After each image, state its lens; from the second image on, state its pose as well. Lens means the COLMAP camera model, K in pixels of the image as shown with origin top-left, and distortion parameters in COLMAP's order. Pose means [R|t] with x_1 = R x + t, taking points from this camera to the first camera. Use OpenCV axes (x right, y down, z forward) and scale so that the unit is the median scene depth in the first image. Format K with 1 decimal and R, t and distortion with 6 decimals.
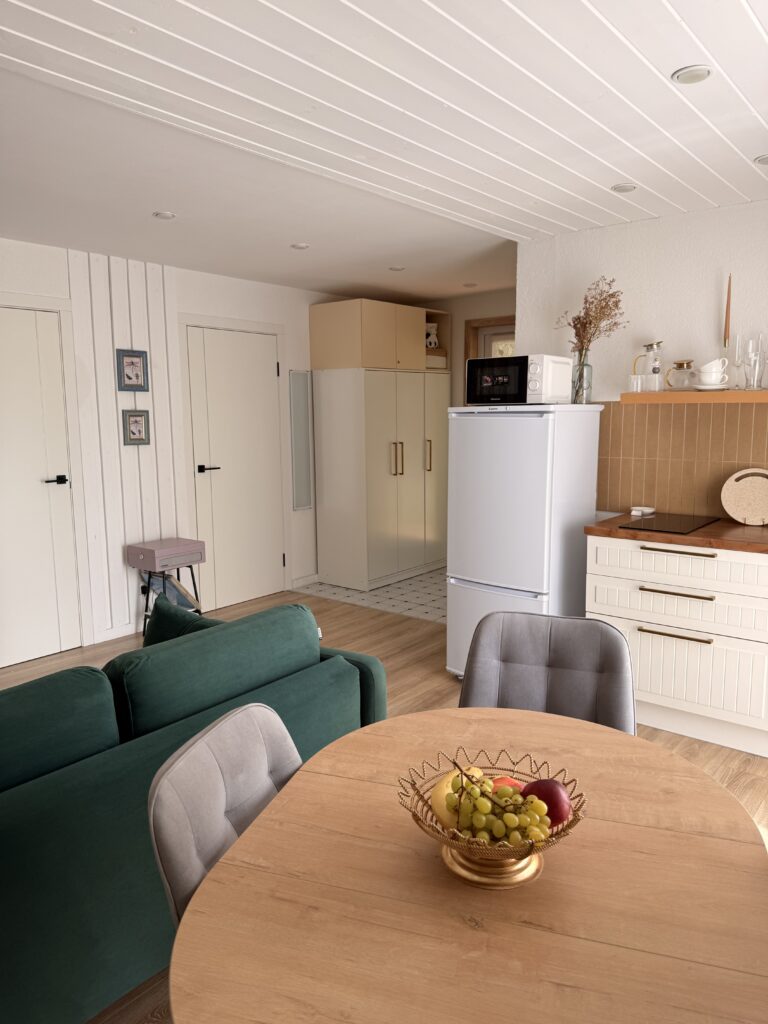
lens RADIAL K [[726.3, 0, 379.8], [0, 726.3, 512.4], [0, 0, 1]] dist [0.039649, -0.038000]
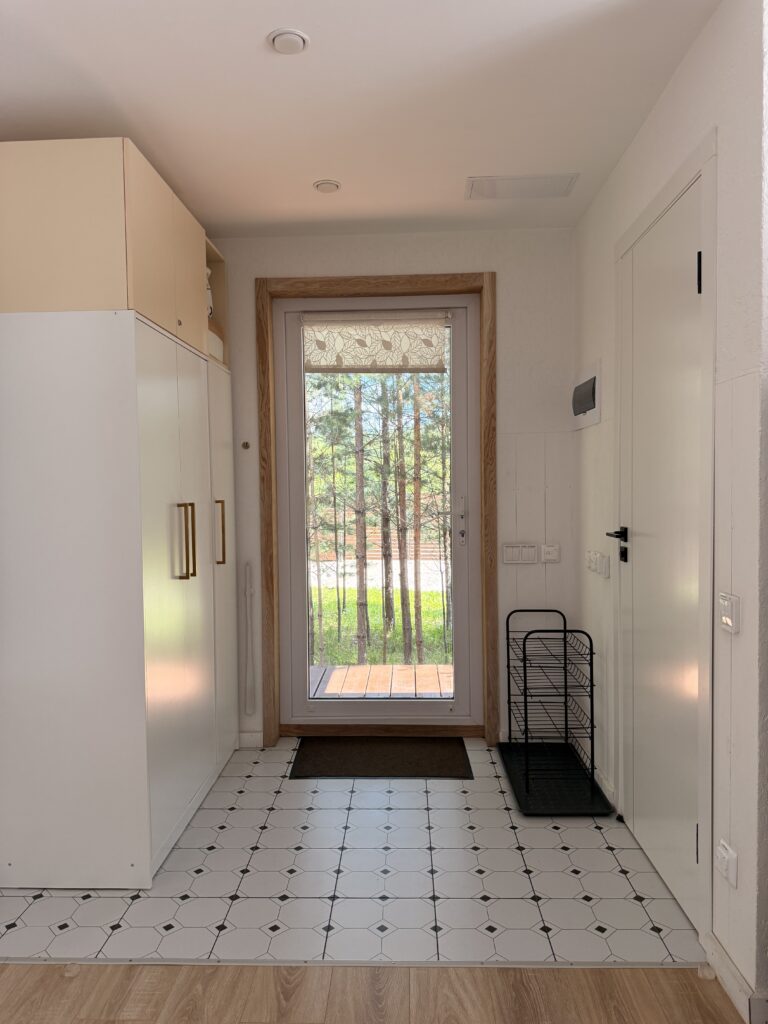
lens RADIAL K [[726.3, 0, 387.2], [0, 726.3, 514.8], [0, 0, 1]] dist [0.039649, -0.038000]
pose [[0.792981, -0.021960, 0.608851, -0.145171], [0.089263, 0.992754, -0.080451, -0.043491], [-0.602672, 0.118144, 0.789195, 0.581958]]
